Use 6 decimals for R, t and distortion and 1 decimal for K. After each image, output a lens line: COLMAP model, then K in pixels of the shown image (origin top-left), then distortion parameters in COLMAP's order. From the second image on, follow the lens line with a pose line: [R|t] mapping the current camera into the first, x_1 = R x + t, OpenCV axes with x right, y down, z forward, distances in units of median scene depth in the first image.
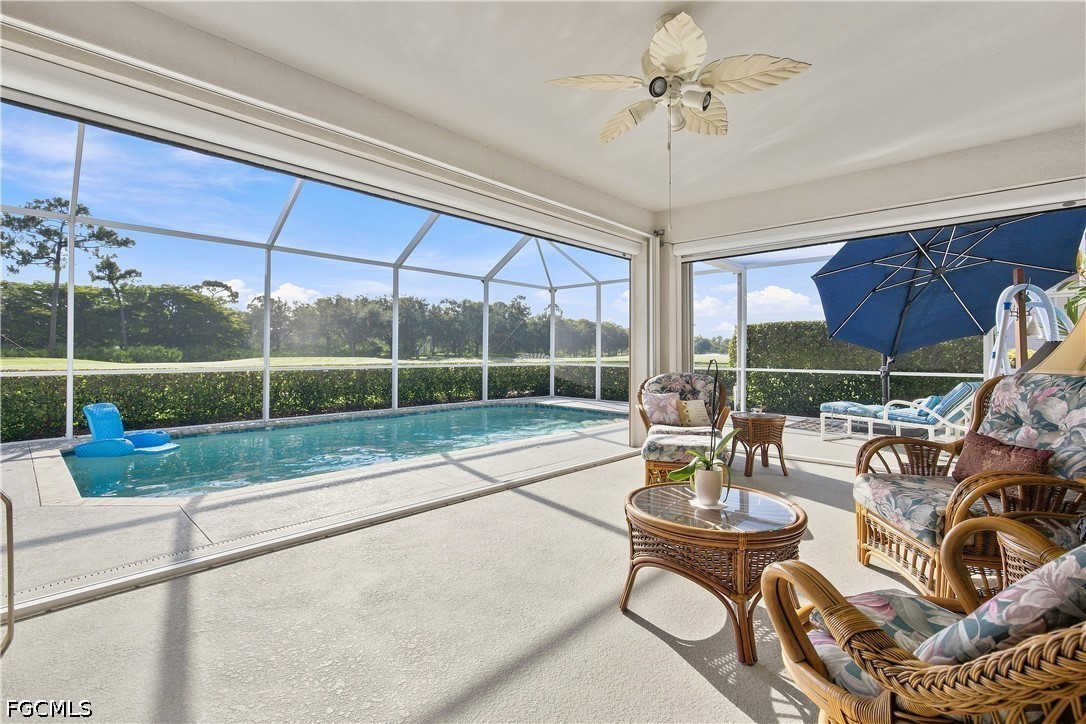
lens RADIAL K [[492.7, 0, 540.9], [0, 492.7, 354.0], [0, 0, 1]] dist [-0.002369, 0.002112]
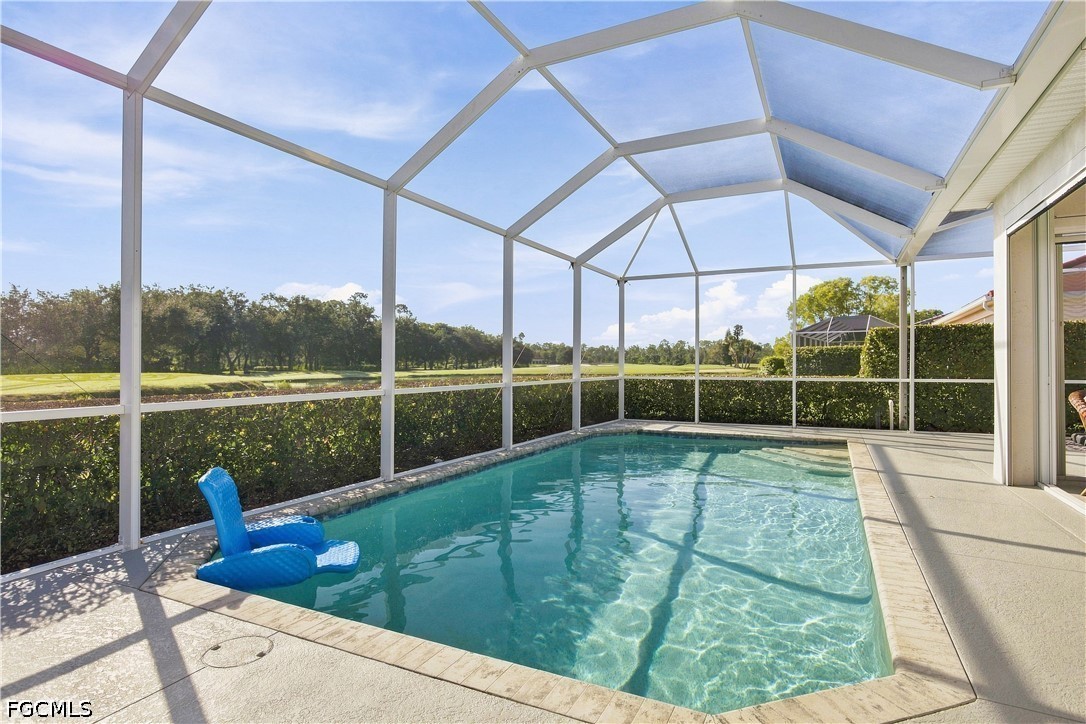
lens RADIAL K [[585.7, 0, 536.8], [0, 585.7, 361.7], [0, 0, 1]] dist [-0.008149, 0.000277]
pose [[0.959537, -0.006818, 0.281501, -0.354556], [0.008628, 0.999949, -0.005192, -0.000872], [-0.281452, 0.007411, 0.959547, 0.162690]]
